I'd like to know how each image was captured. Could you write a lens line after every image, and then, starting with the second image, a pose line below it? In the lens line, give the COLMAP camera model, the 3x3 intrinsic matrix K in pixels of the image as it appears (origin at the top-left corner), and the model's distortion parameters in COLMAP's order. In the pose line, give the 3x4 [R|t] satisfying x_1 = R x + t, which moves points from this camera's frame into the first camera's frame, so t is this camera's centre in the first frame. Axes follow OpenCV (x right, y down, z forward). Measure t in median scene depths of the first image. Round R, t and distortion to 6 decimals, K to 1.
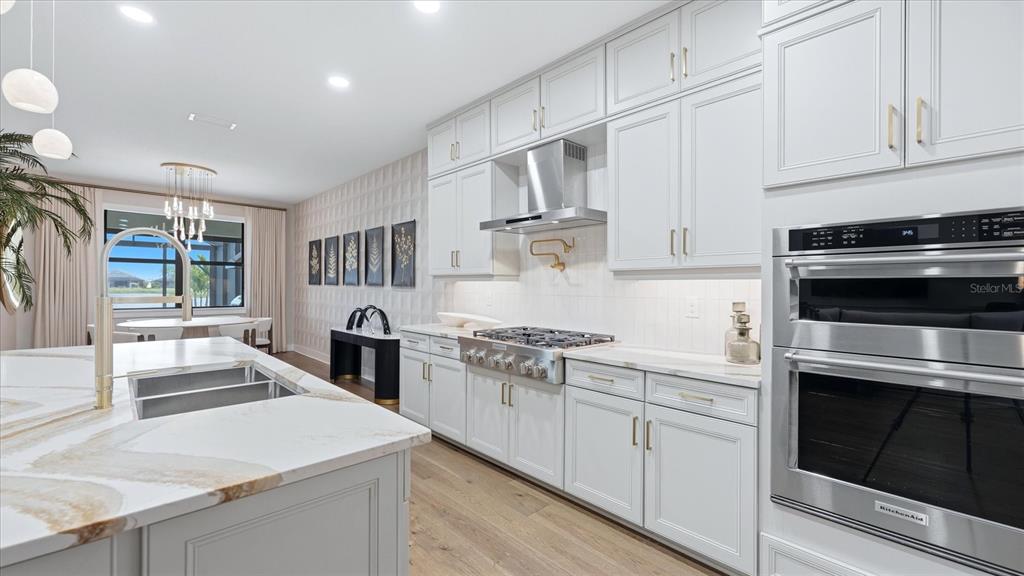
lens RADIAL K [[419.6, 0, 507.5], [0, 419.6, 291.4], [0, 0, 1]] dist [0.000125, -0.000100]
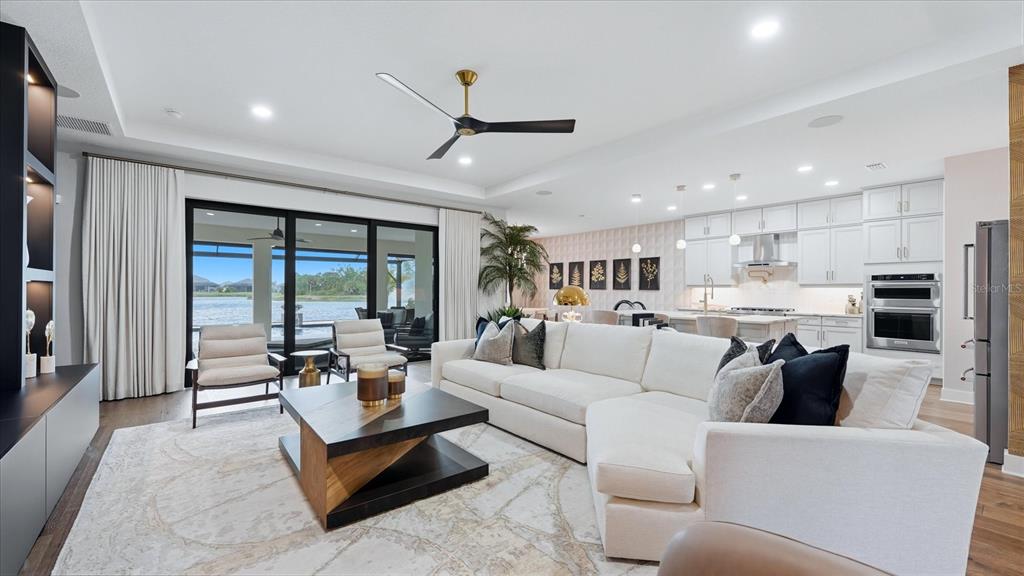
lens RADIAL K [[419.6, 0, 507.5], [0, 419.6, 291.4], [0, 0, 1]] dist [0.000125, -0.000100]
pose [[0.997521, 0.000375, -0.070366, -1.042264], [-0.001109, 0.999945, -0.010389, 0.020095], [0.070358, 0.010441, 0.997467, -1.340489]]
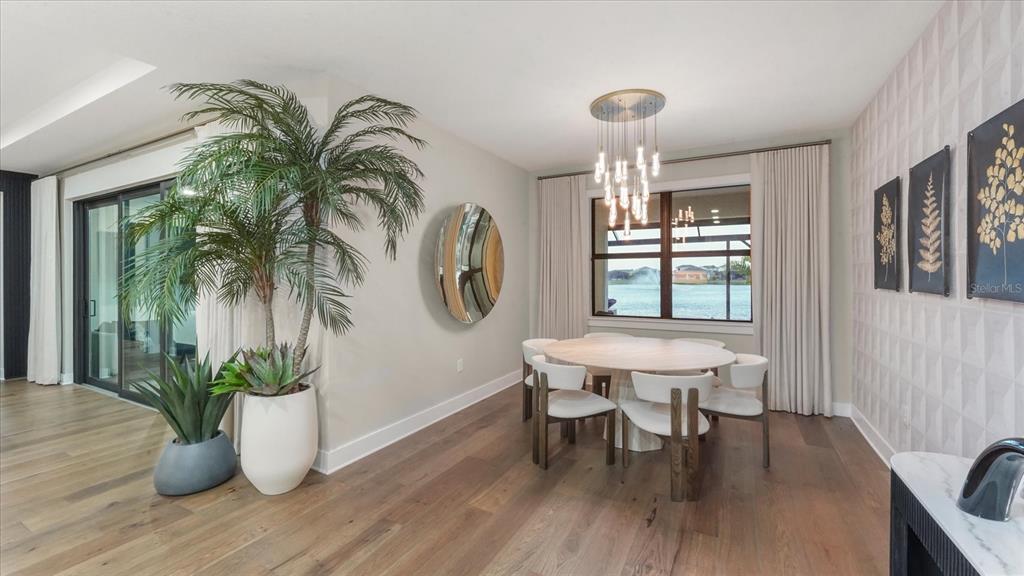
lens RADIAL K [[412.8, 0, 511.3], [0, 412.8, 277.7], [0, 0, 1]] dist [0.000310, 0.000078]
pose [[0.305480, -0.005617, -0.952182, -0.347585], [-0.004700, 0.999962, -0.007407, -0.043819], [0.952187, 0.006738, 0.305442, 0.997505]]
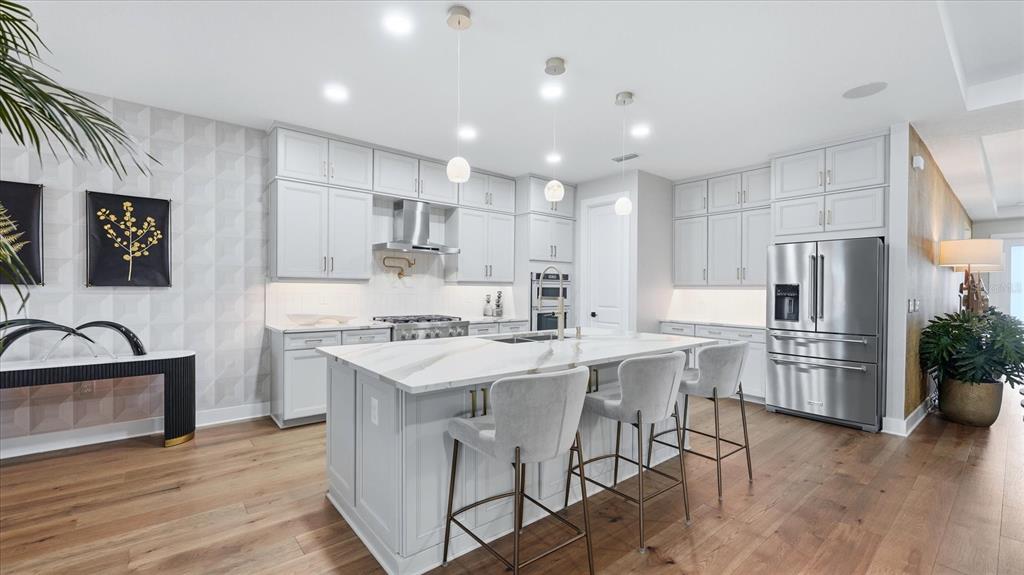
lens RADIAL K [[419.6, 0, 507.5], [0, 419.6, 290.9], [0, 0, 1]] dist [0.000125, -0.000100]
pose [[0.067416, -0.007362, 0.997698, -1.226746], [0.003209, 0.999969, 0.007162, -0.011103], [-0.997720, 0.002719, 0.067438, 0.443525]]
